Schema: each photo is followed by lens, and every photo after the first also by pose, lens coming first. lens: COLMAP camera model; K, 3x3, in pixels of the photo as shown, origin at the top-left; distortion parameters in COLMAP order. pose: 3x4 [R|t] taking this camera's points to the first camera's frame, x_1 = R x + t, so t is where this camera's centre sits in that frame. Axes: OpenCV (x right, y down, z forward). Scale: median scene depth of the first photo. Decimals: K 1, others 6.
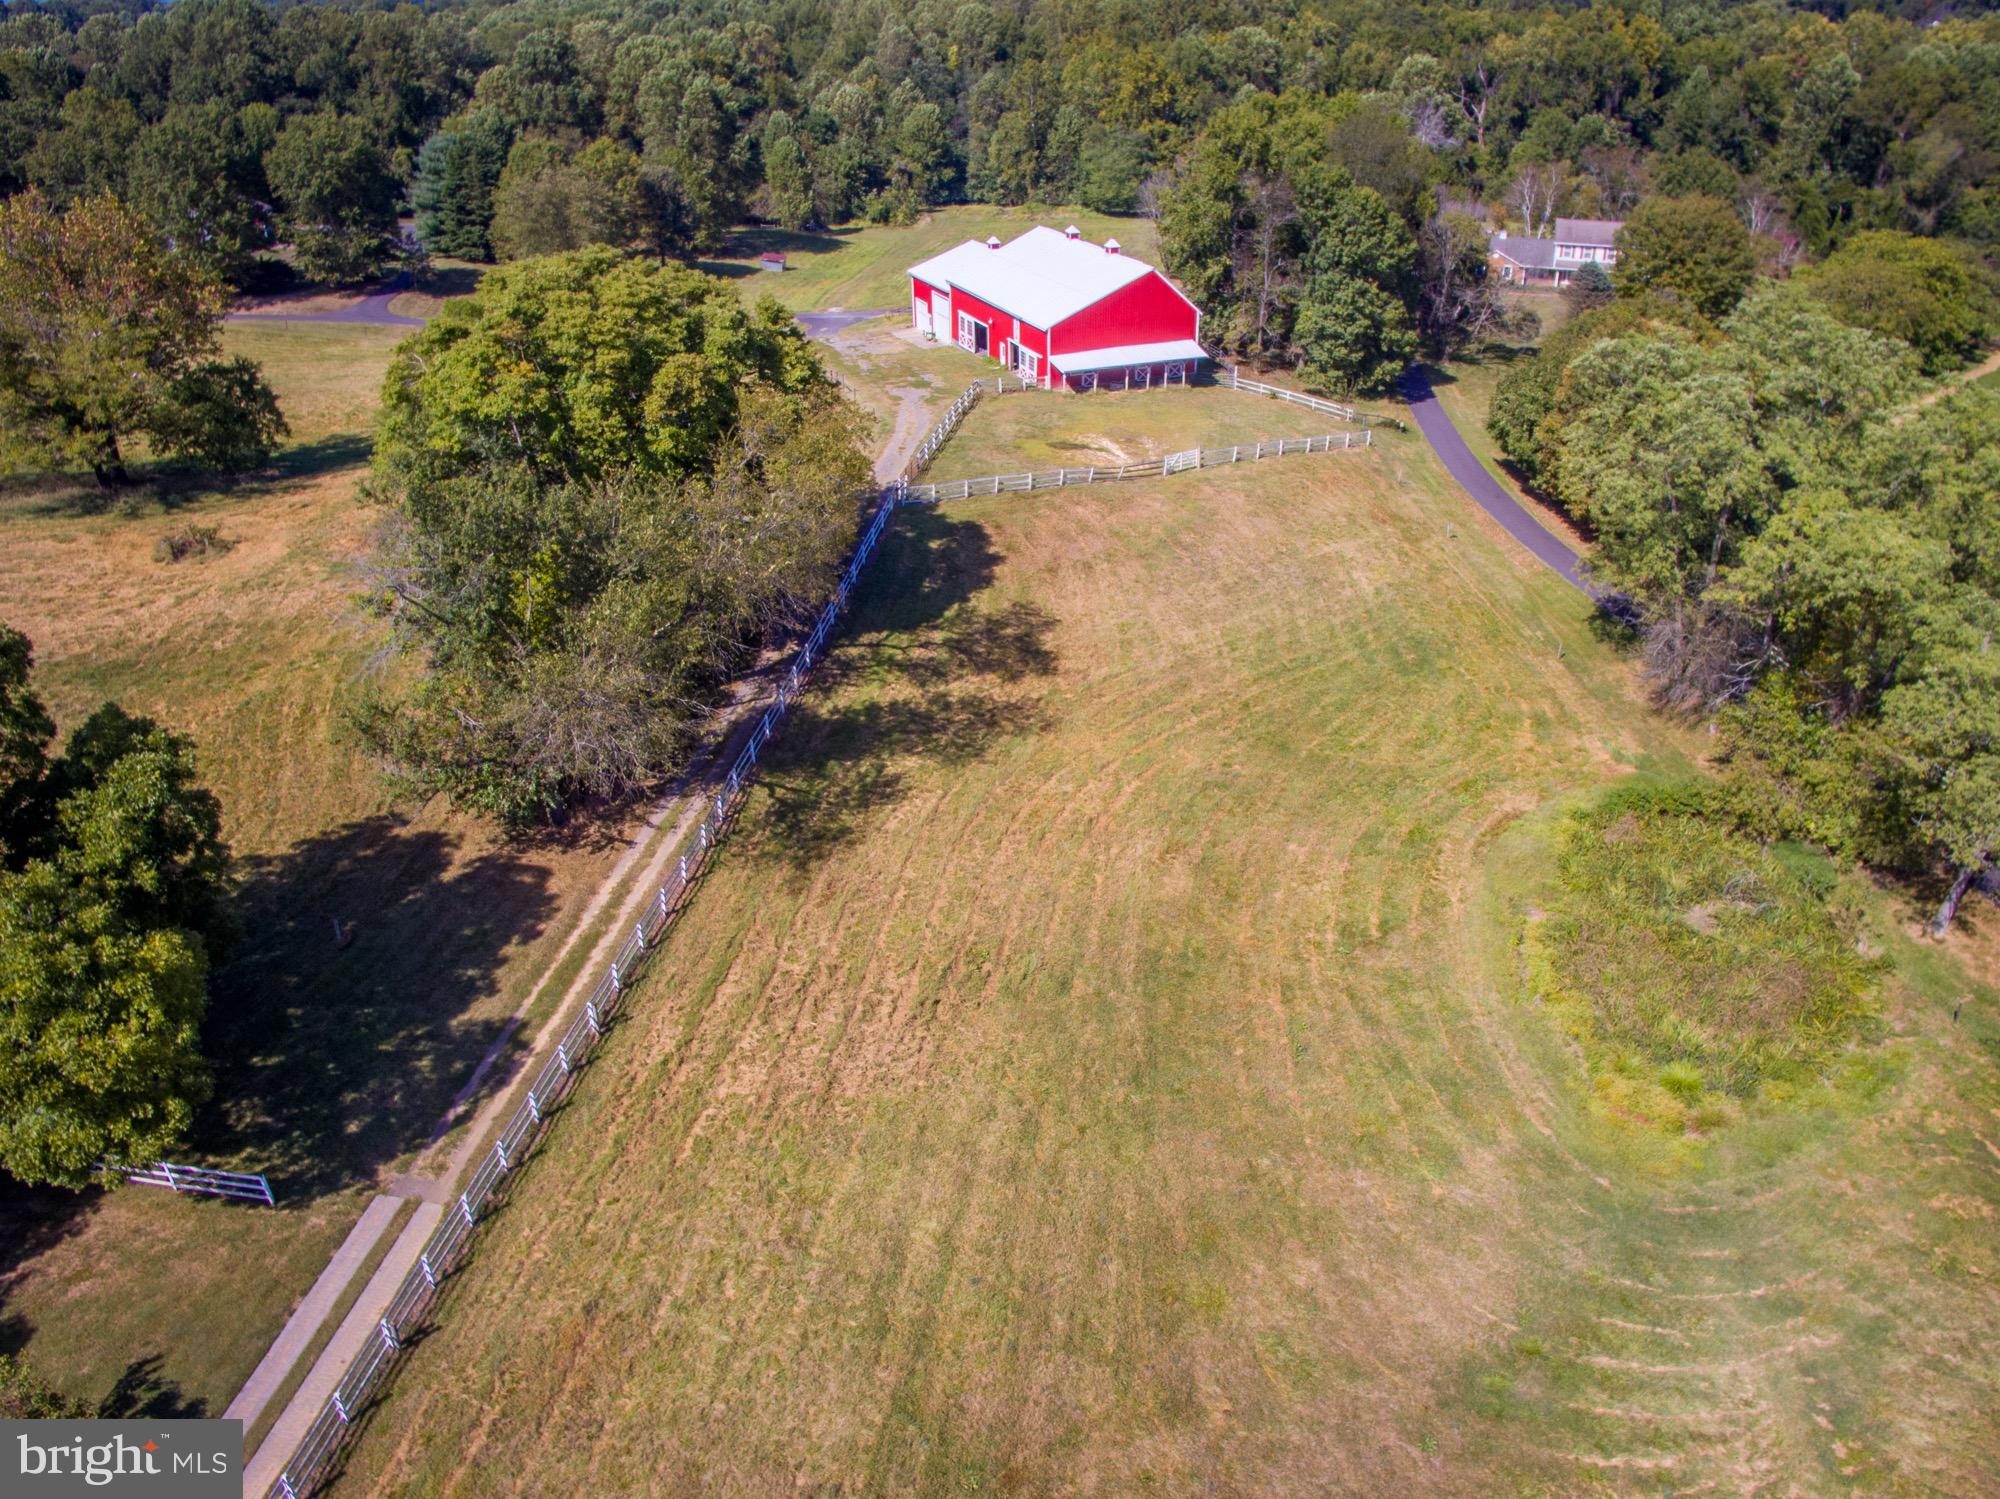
lens RADIAL K [[1432.8, 0, 1008.5], [0, 1432.8, 785.7], [0, 0, 1]] dist [-0.117470, 0.082591]
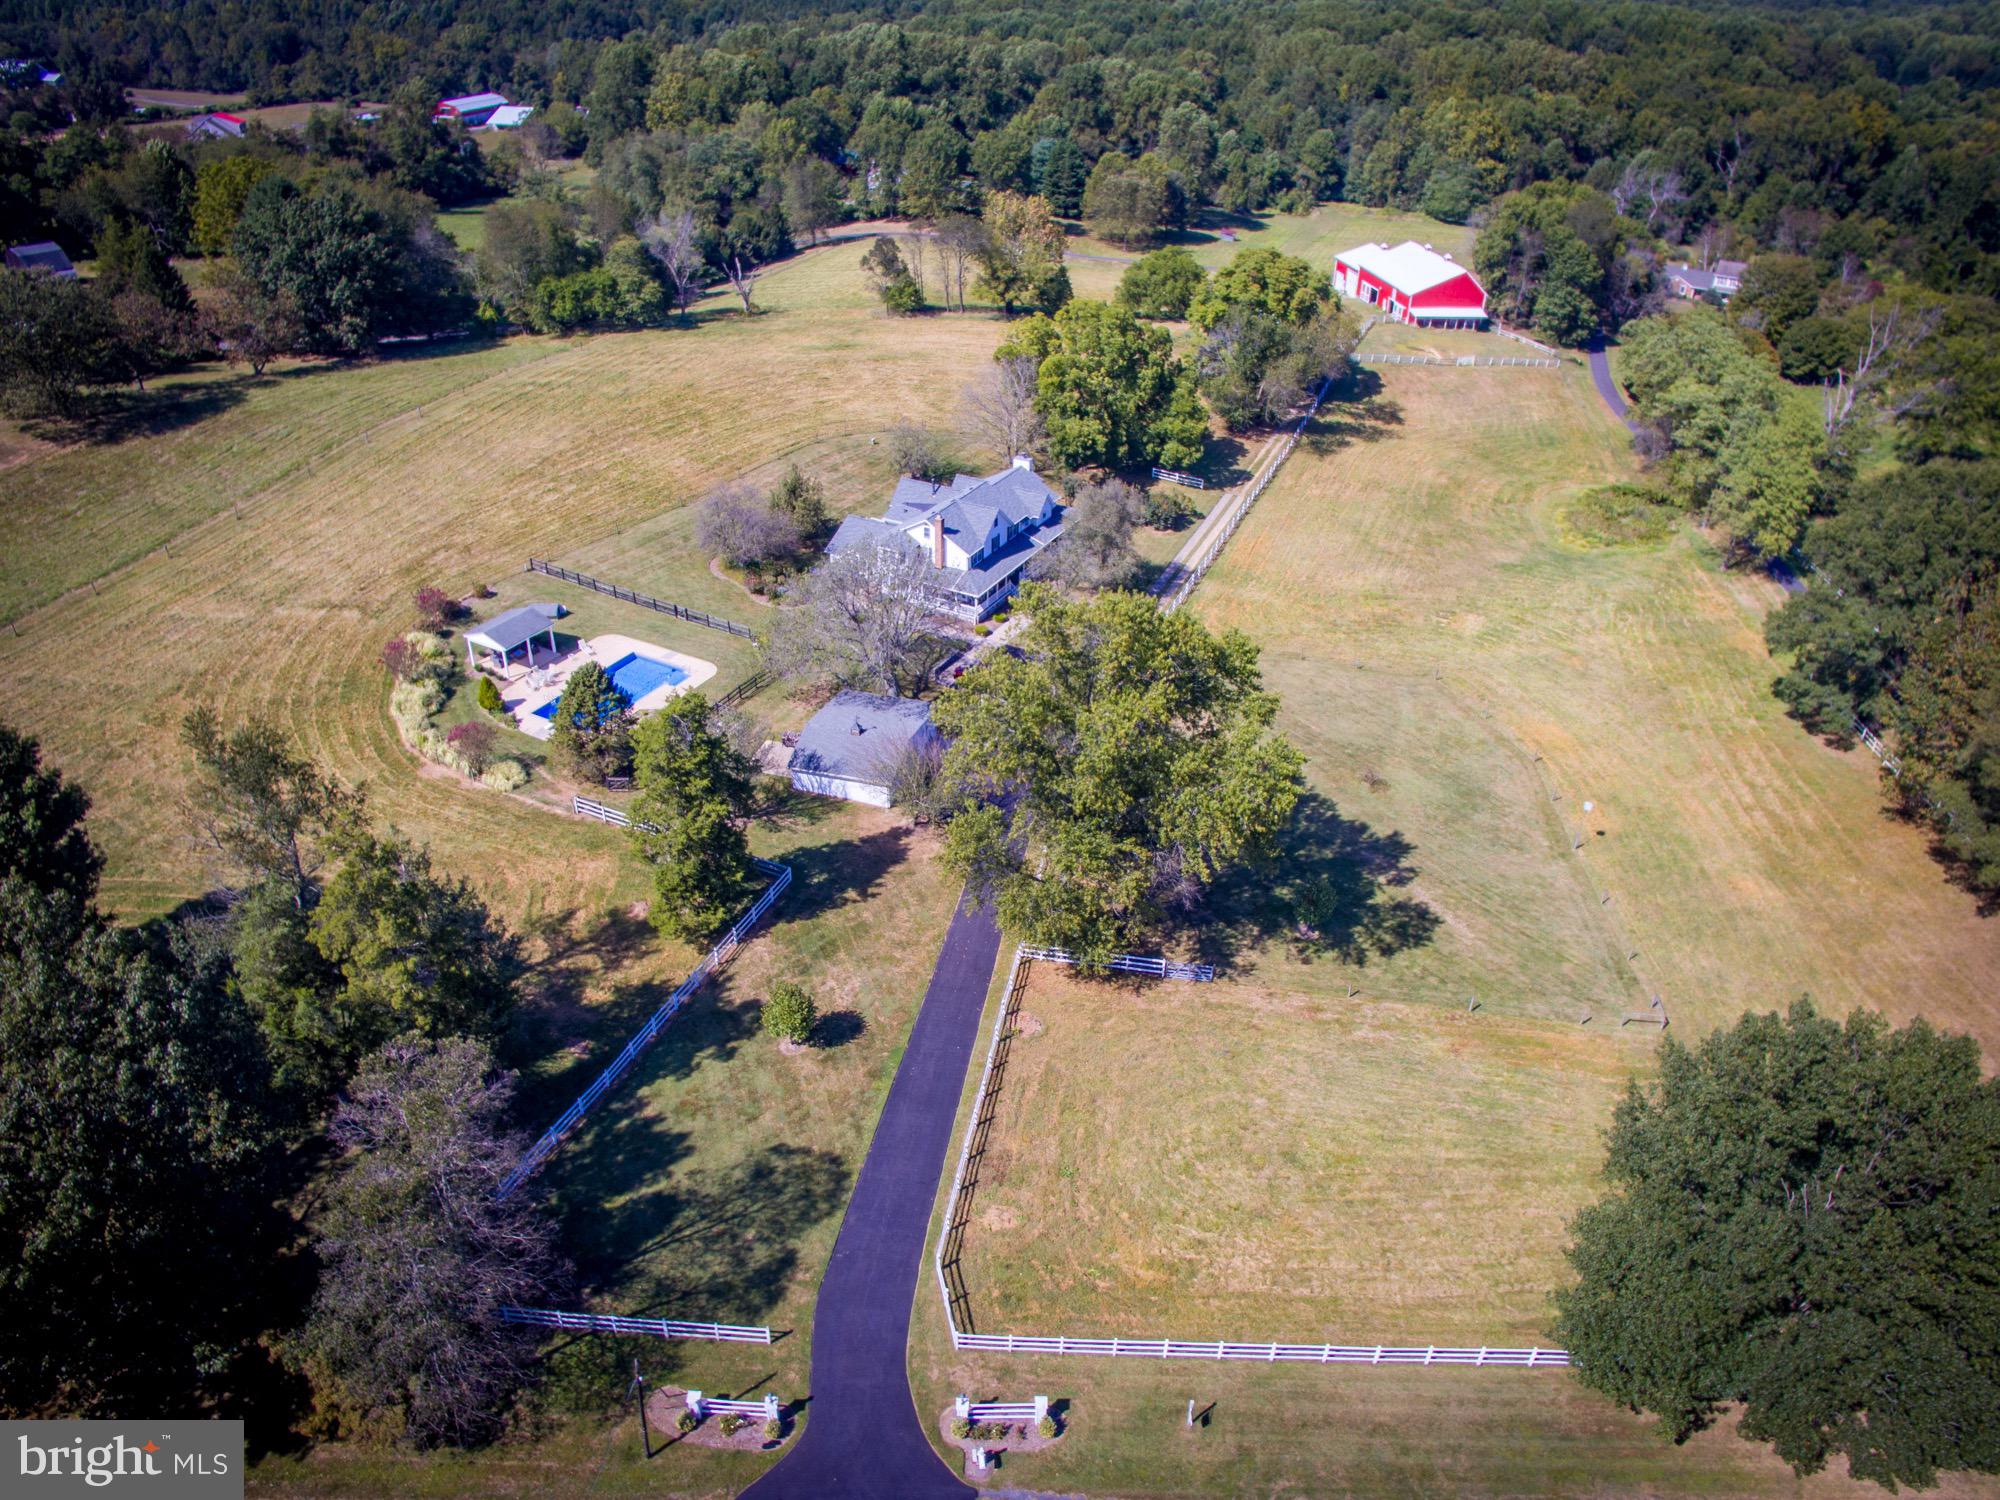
lens RADIAL K [[1366.3, 0, 1011.5], [0, 1366.3, 783.2], [0, 0, 1]] dist [-0.124726, 0.092643]
pose [[0.973728, 0.156362, -0.165547, -0.103291], [-0.148300, 0.987117, 0.060065, 0.344927], [0.172806, -0.033937, 0.984371, -1.026437]]
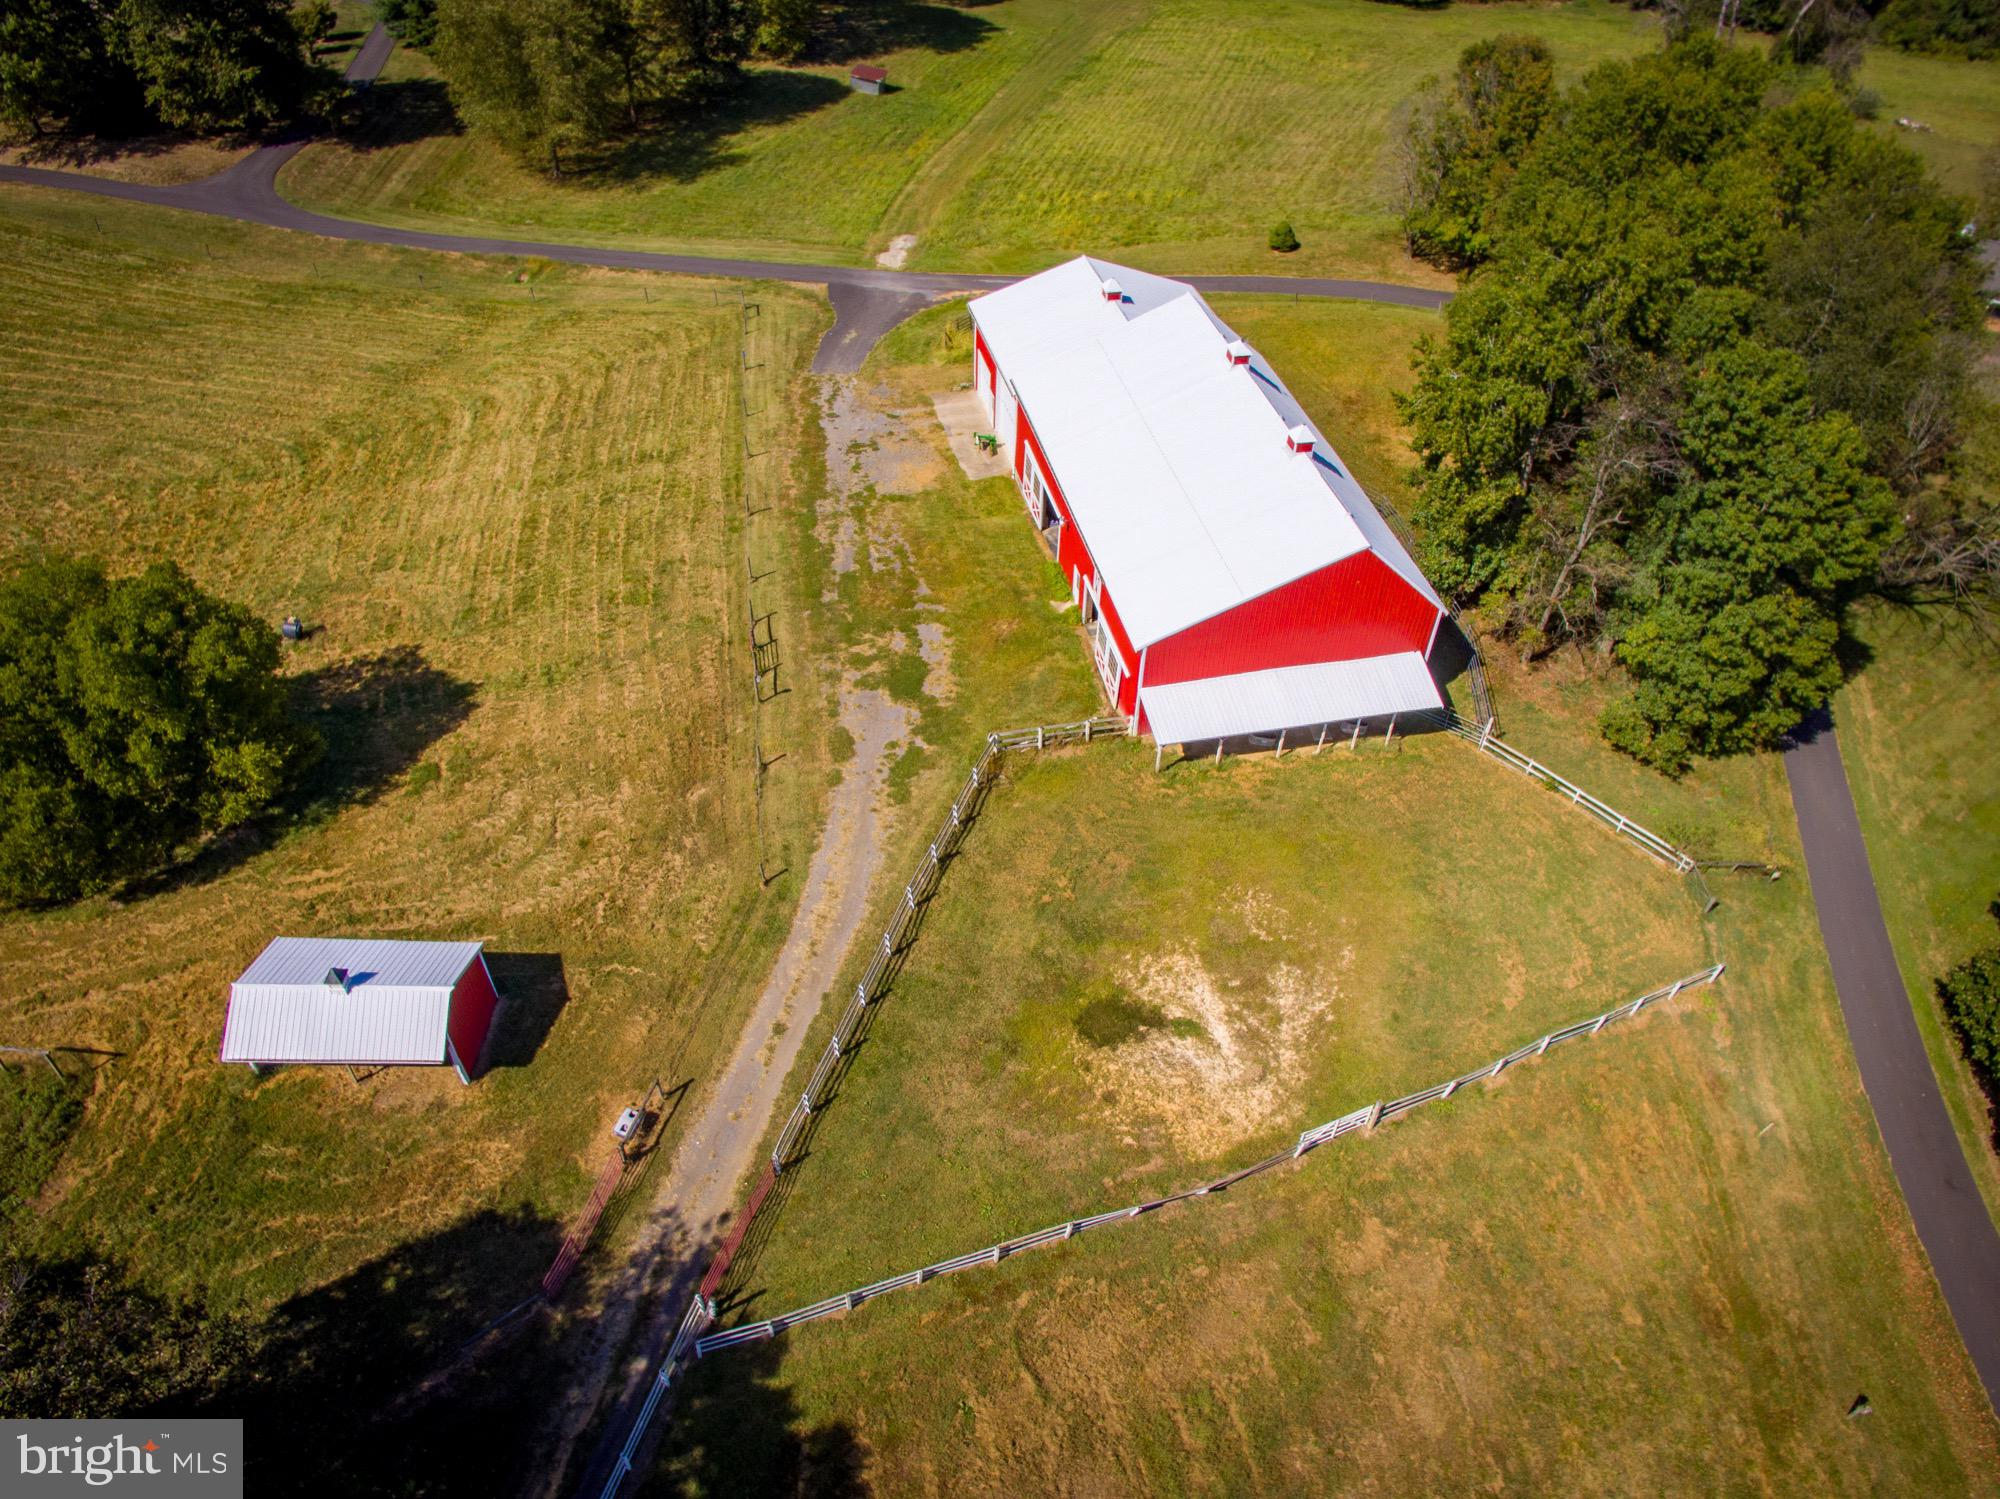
lens RADIAL K [[1366.3, 0, 1011.5], [0, 1366.3, 782.7], [0, 0, 1]] dist [-0.124726, 0.092643]
pose [[0.986112, 0.141161, -0.087502, 0.029946], [-0.114572, 0.959620, 0.256911, -0.378416], [0.120234, -0.243317, 0.962466, 0.479667]]
